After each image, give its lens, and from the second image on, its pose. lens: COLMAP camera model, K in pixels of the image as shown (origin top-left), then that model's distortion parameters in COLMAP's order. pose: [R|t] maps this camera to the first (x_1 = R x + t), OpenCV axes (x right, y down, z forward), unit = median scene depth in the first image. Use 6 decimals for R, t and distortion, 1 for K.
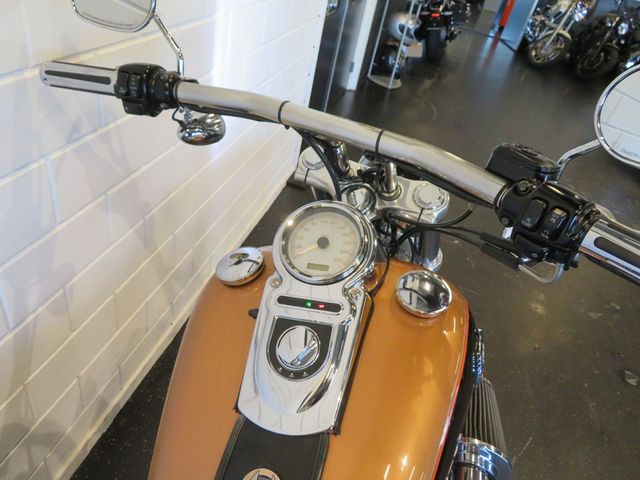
lens RADIAL K [[476.7, 0, 320.0], [0, 476.7, 240.0], [0, 0, 1]] dist [0.002956, 0.002076]
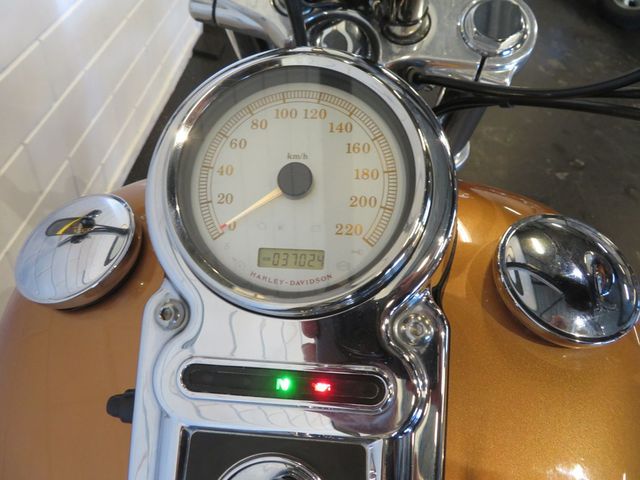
lens RADIAL K [[476.7, 0, 320.0], [0, 476.7, 240.0], [0, 0, 1]] dist [0.002956, 0.002076]
pose [[0.982716, -0.137682, 0.123747, -0.020895], [0.101327, 0.959495, 0.262873, -0.036292], [-0.154928, -0.245790, 0.956862, 0.601717]]
